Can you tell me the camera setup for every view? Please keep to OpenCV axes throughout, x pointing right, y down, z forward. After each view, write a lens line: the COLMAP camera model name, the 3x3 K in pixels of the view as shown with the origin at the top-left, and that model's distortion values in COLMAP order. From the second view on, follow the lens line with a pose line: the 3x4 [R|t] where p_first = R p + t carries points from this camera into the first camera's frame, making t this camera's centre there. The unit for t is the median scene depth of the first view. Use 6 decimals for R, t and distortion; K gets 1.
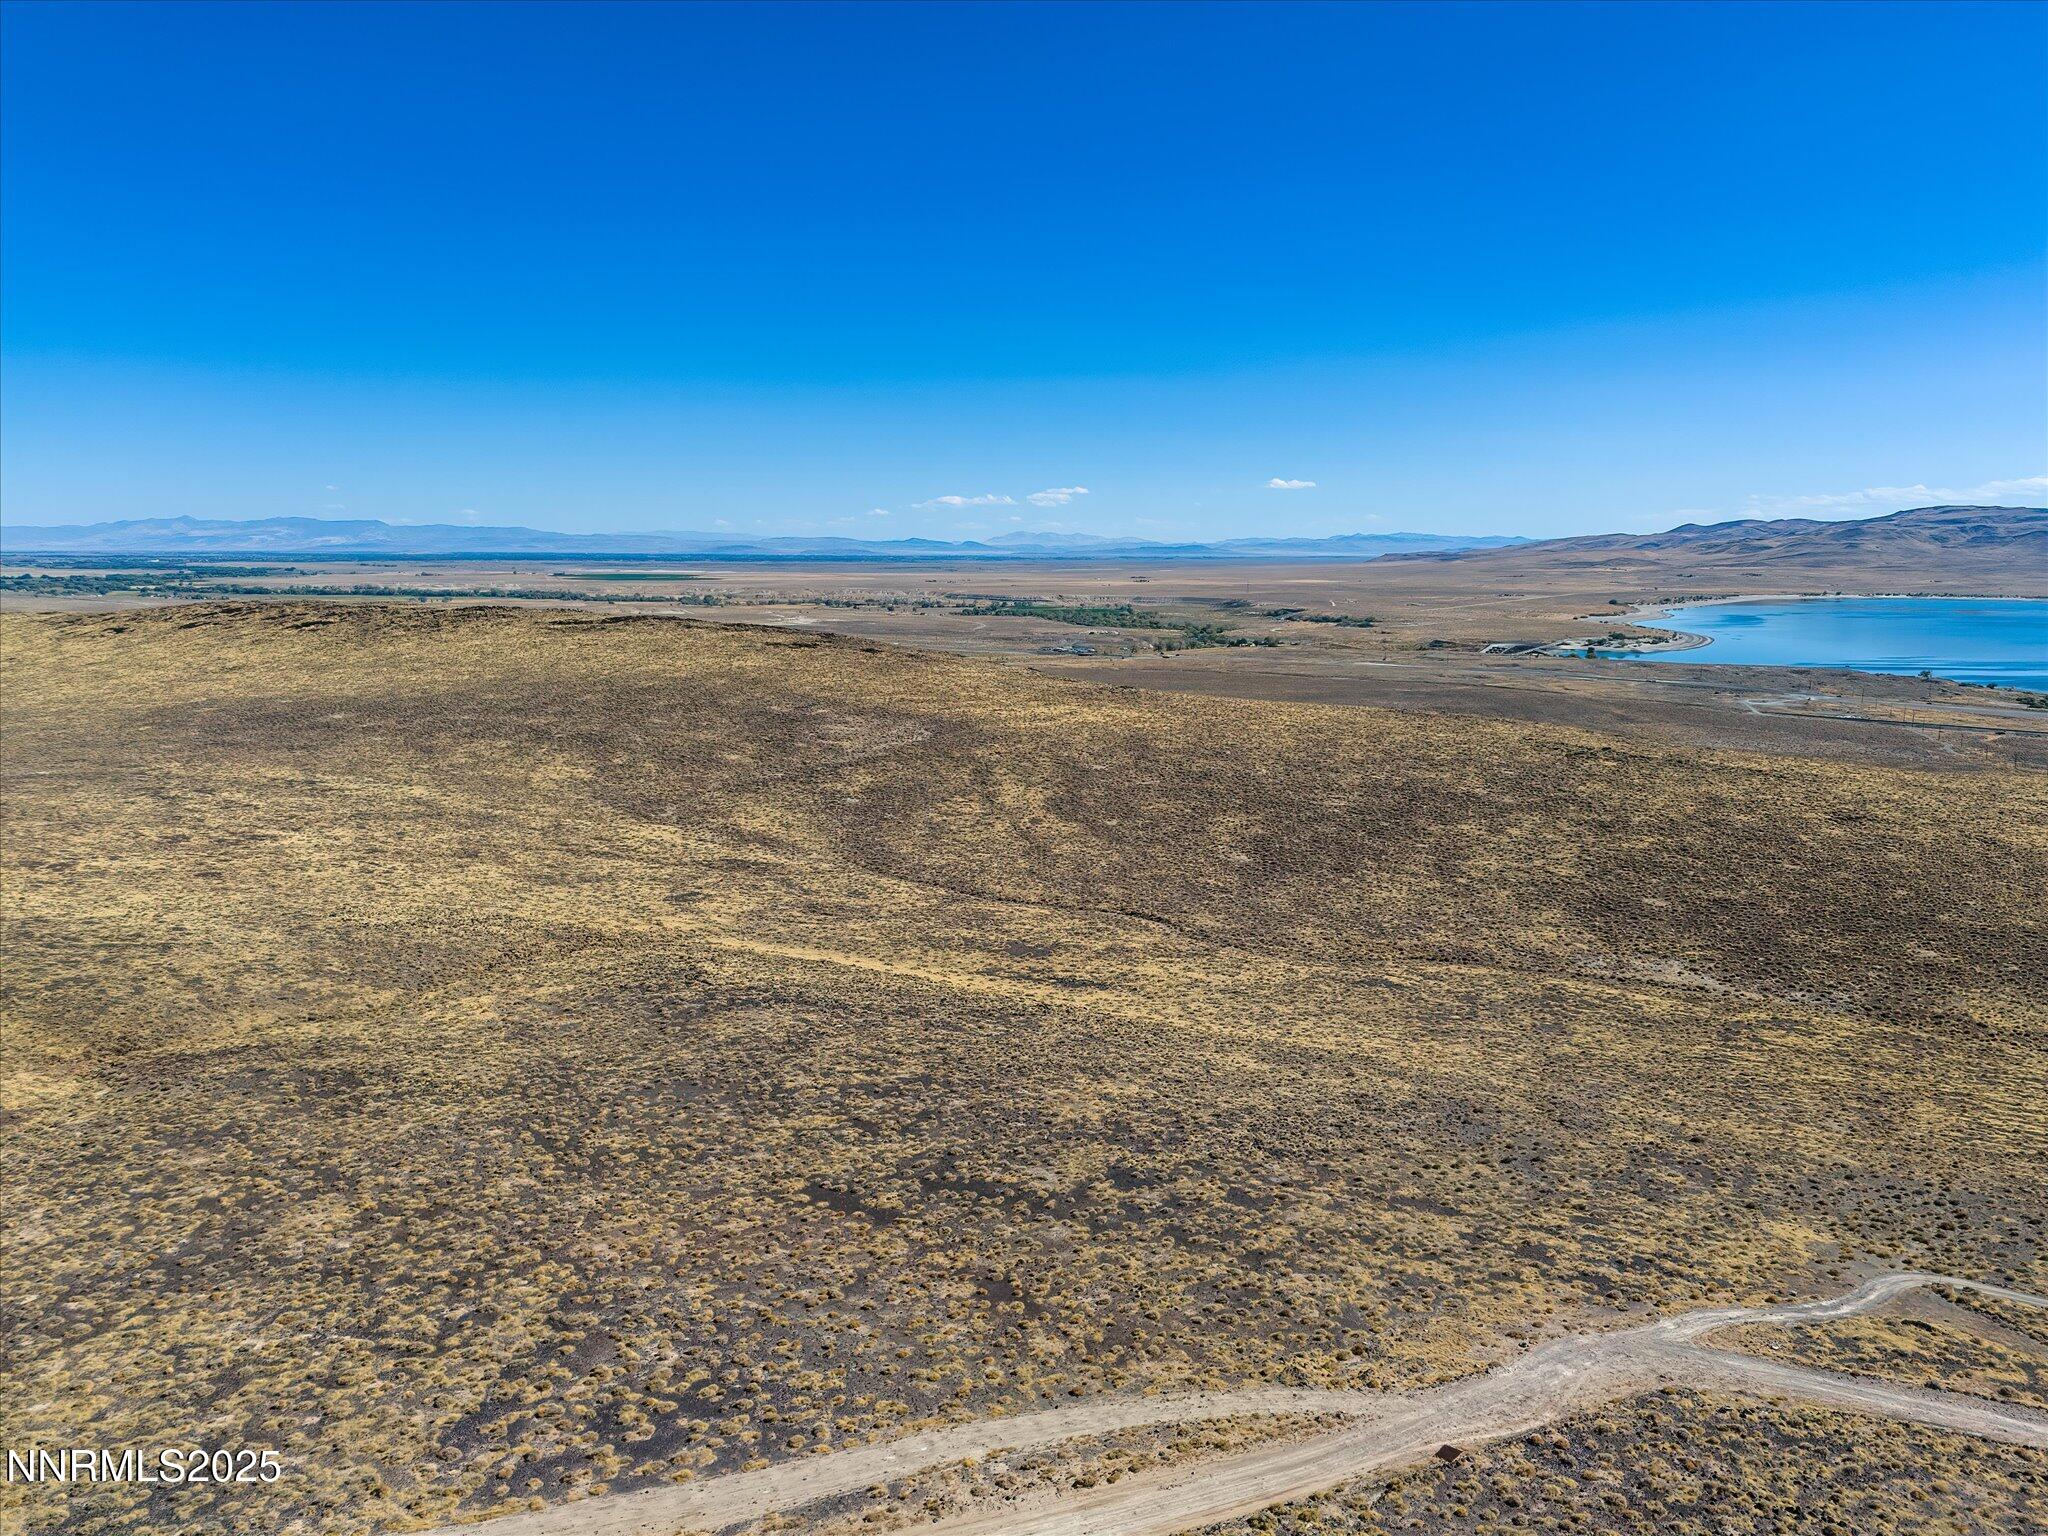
lens RADIAL K [[1500.8, 0, 1033.9], [0, 1500.8, 824.5], [0, 0, 1]] dist [0.077979, -0.079730]
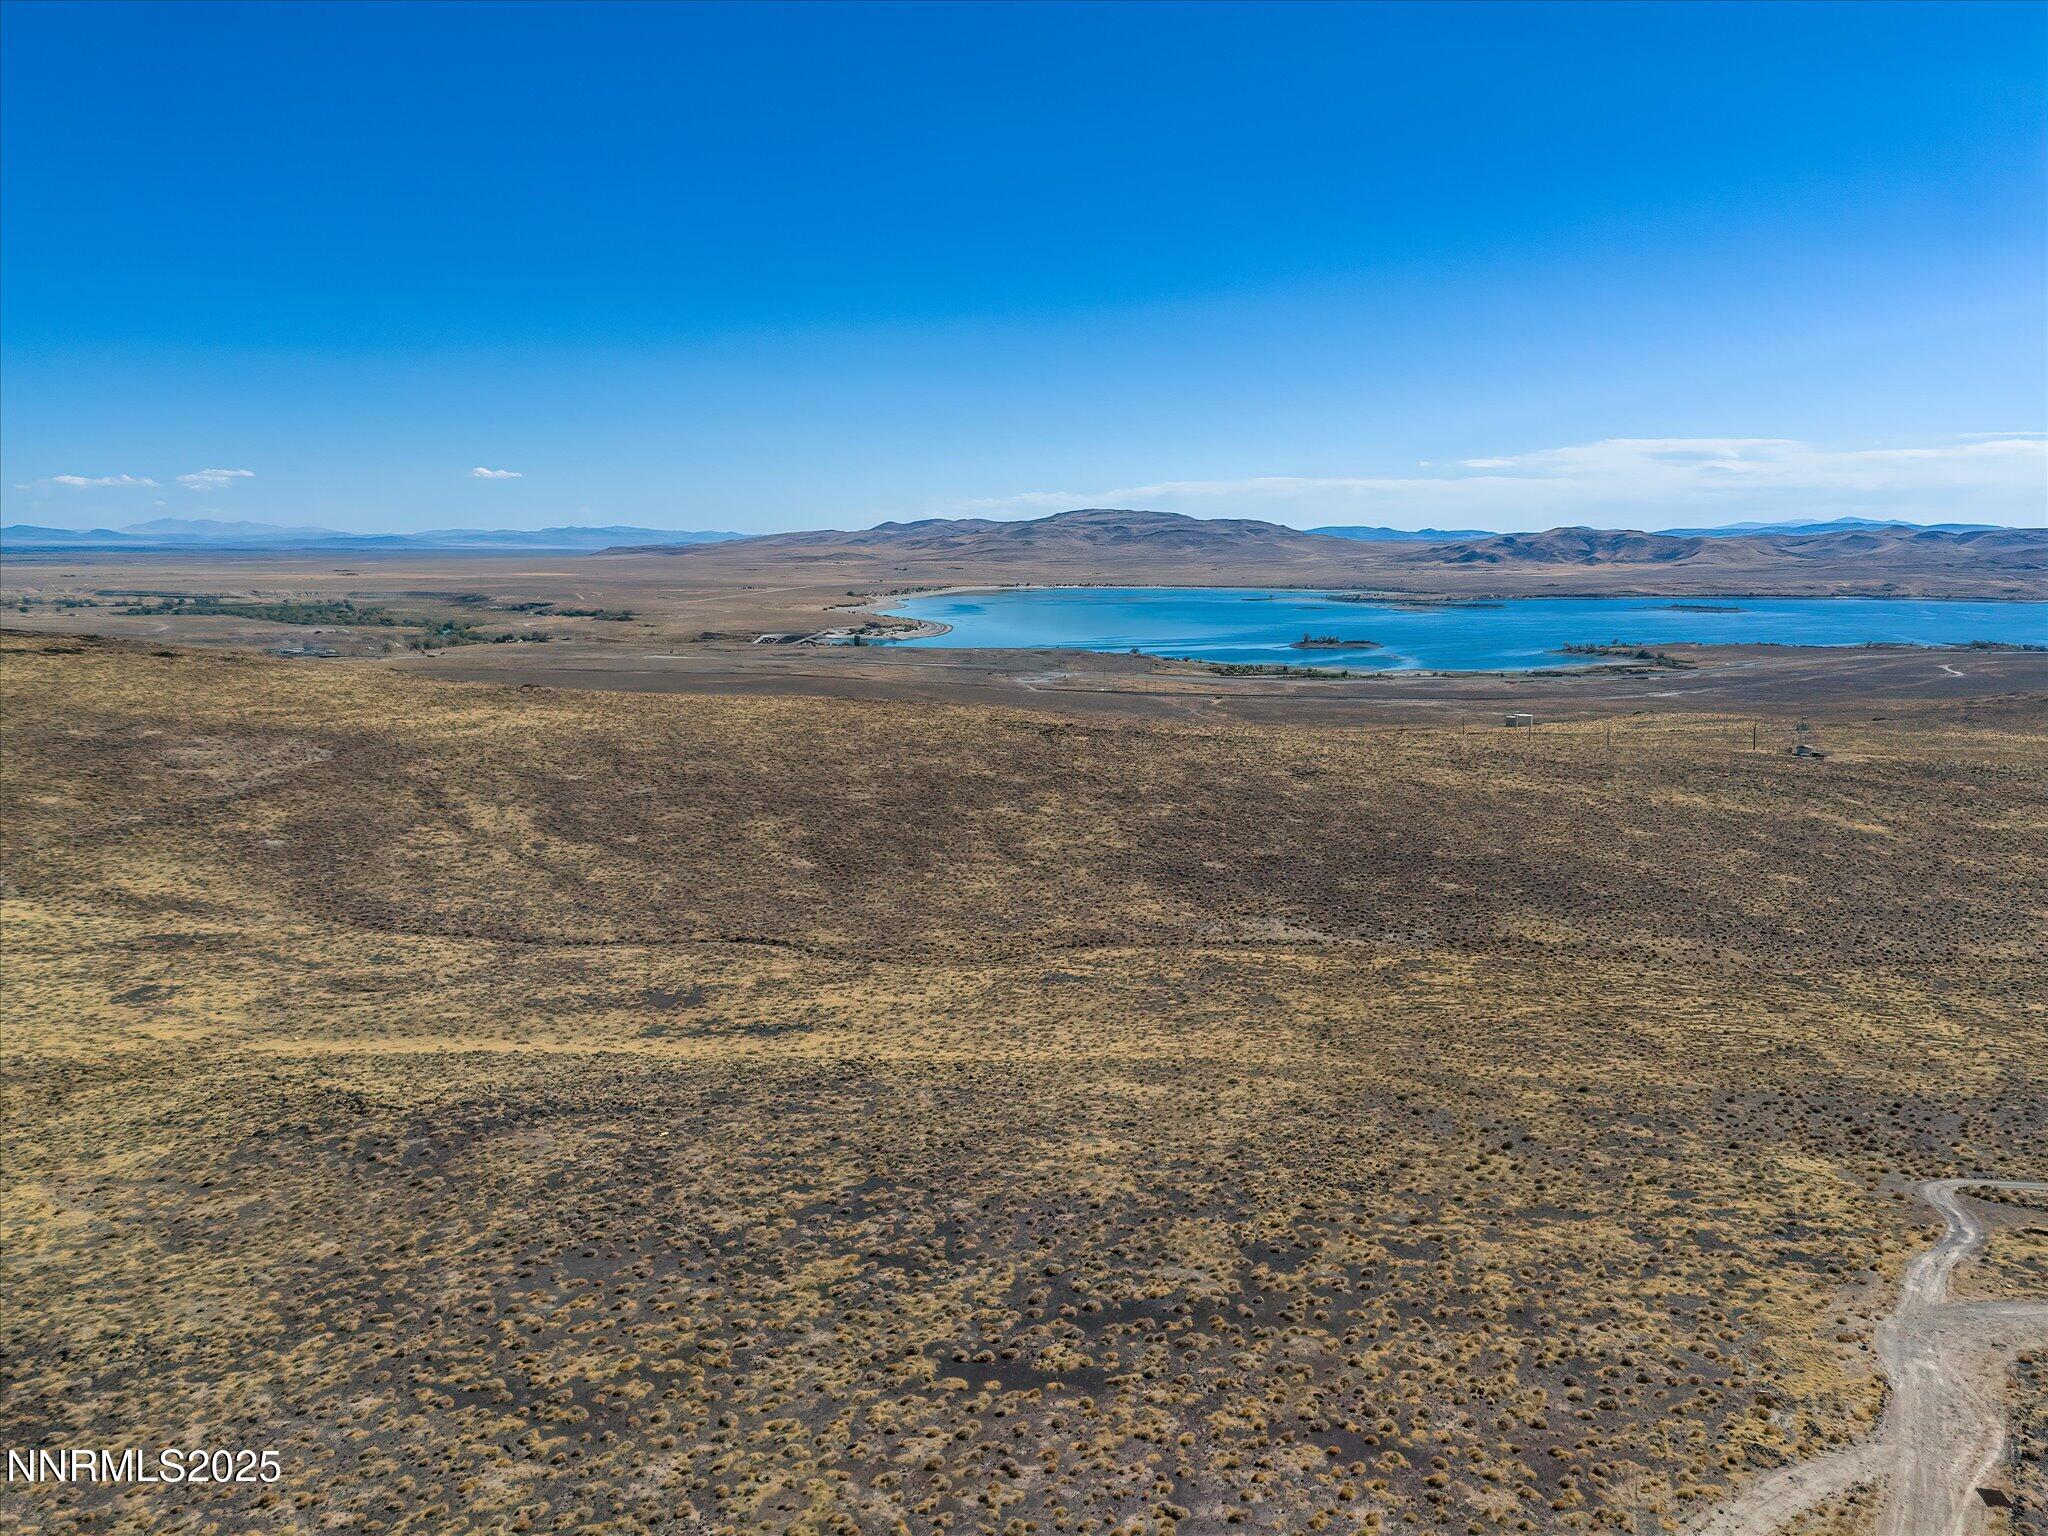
lens RADIAL K [[1503.2, 0, 1029.3], [0, 1503.2, 810.1], [0, 0, 1]] dist [0.072462, -0.062647]
pose [[0.878610, -0.083231, 0.470231, -0.022515], [0.085902, 0.996178, 0.015819, -0.001743], [-0.469751, 0.026495, 0.882401, 0.017167]]
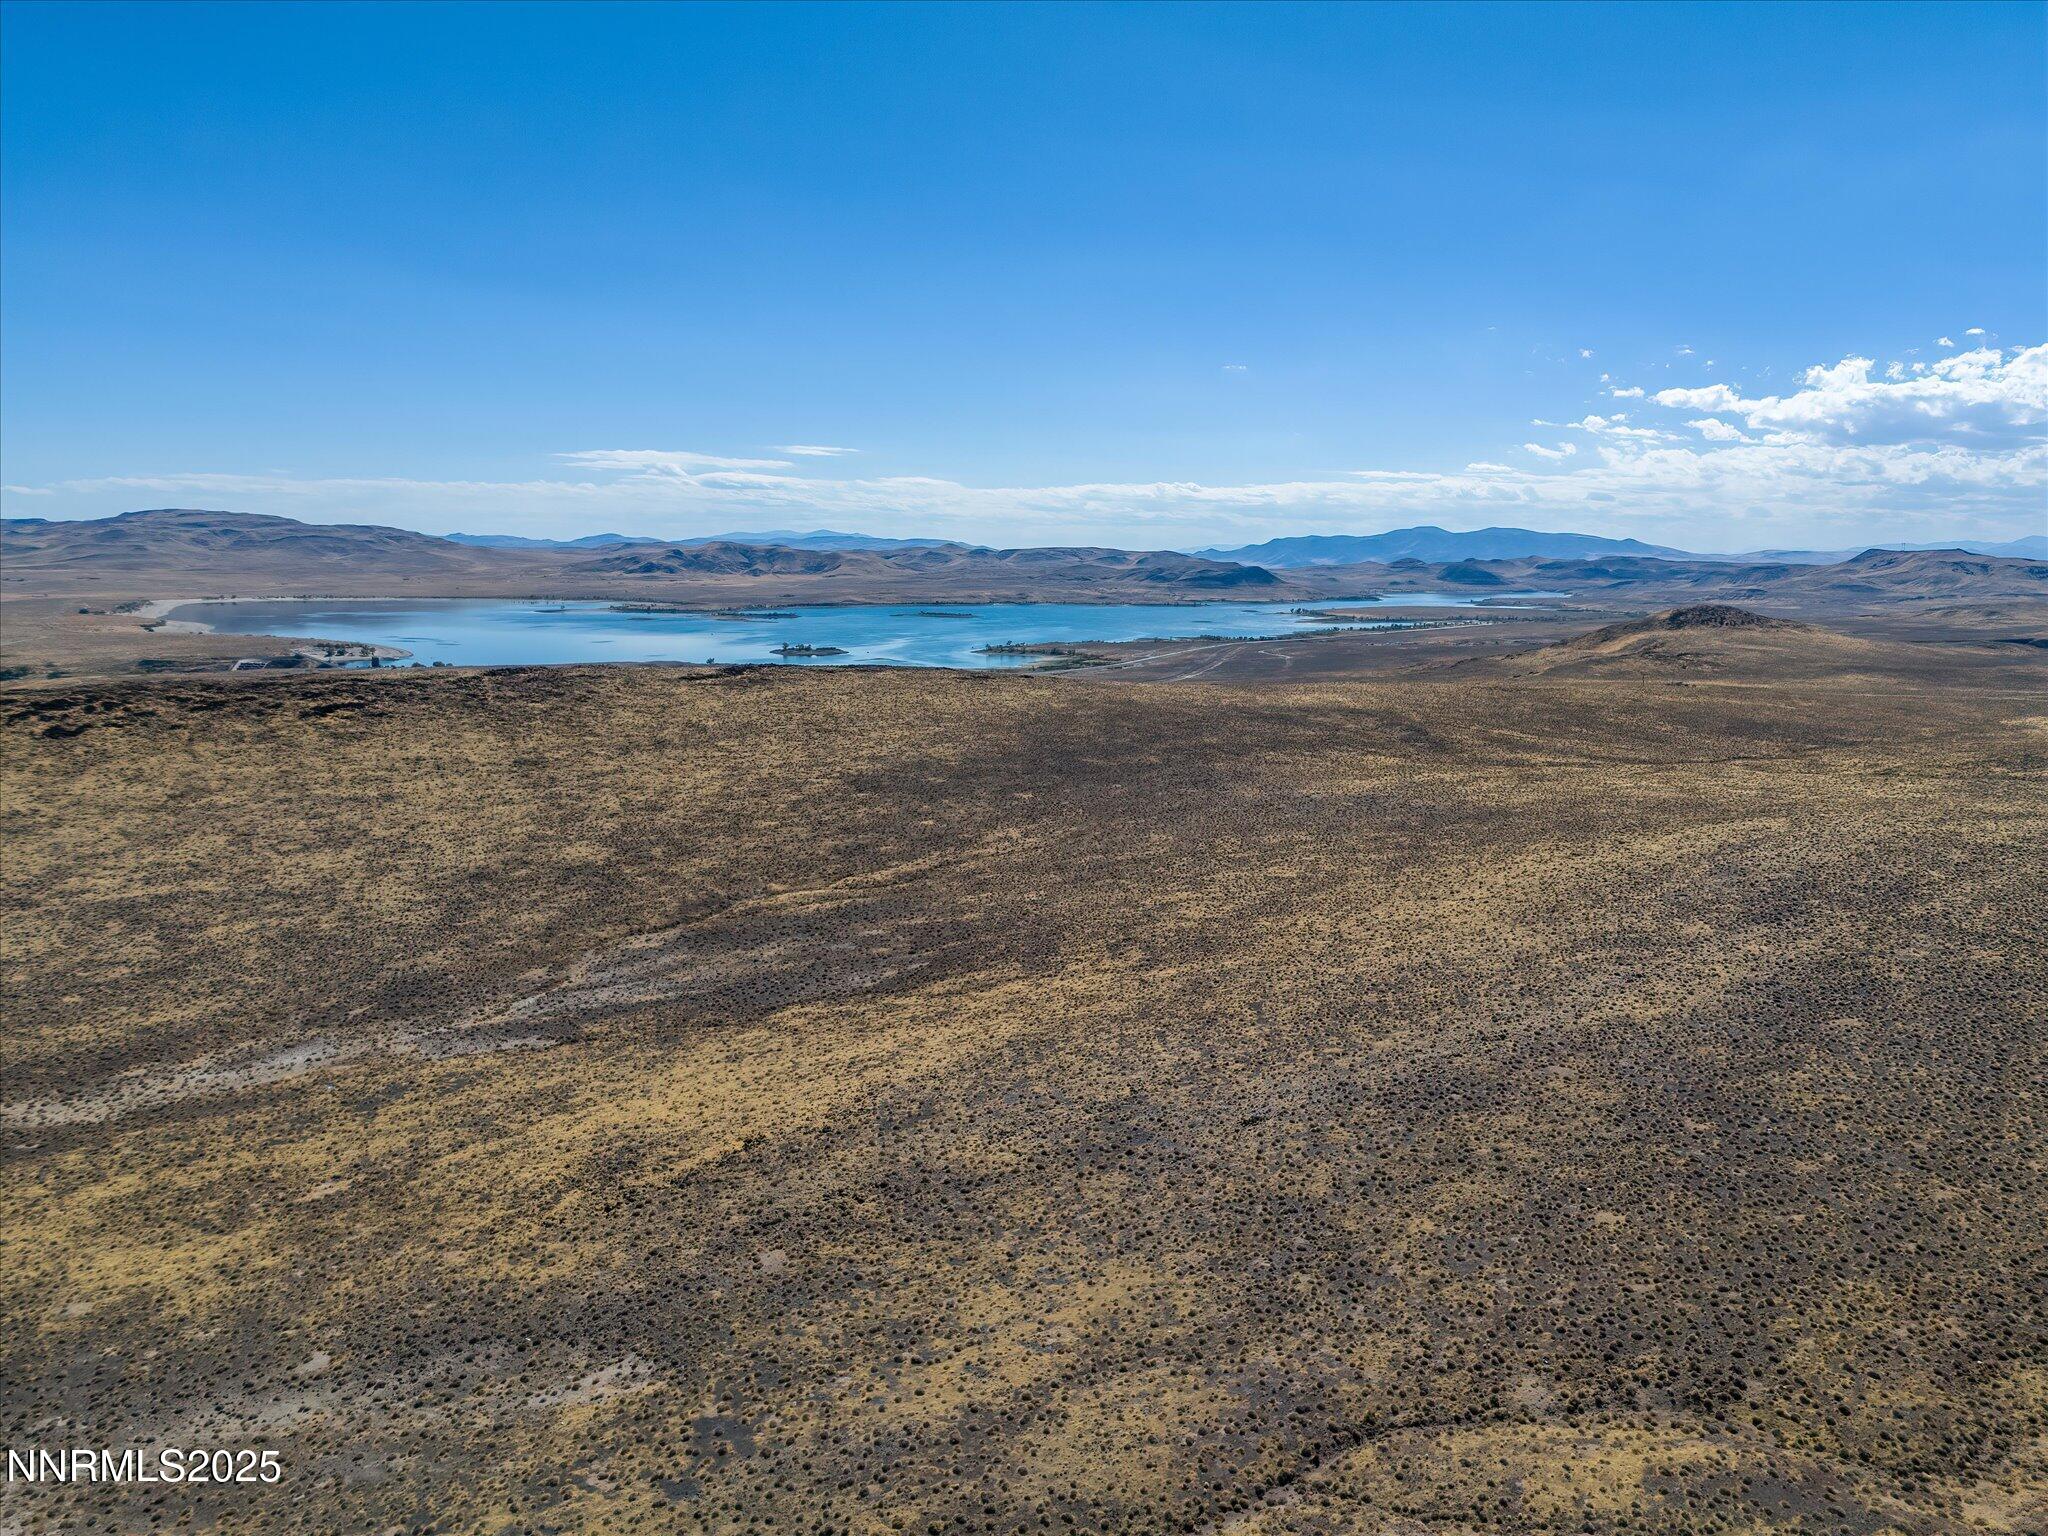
lens RADIAL K [[1514.7, 0, 1030.0], [0, 1514.7, 778.9], [0, 0, 1]] dist [0.057467, -0.042639]
pose [[0.425032, -0.132675, 0.895402, -0.294257], [0.157171, 0.984991, 0.071343, -0.029094], [-0.891429, 0.110408, 0.439505, 0.111005]]
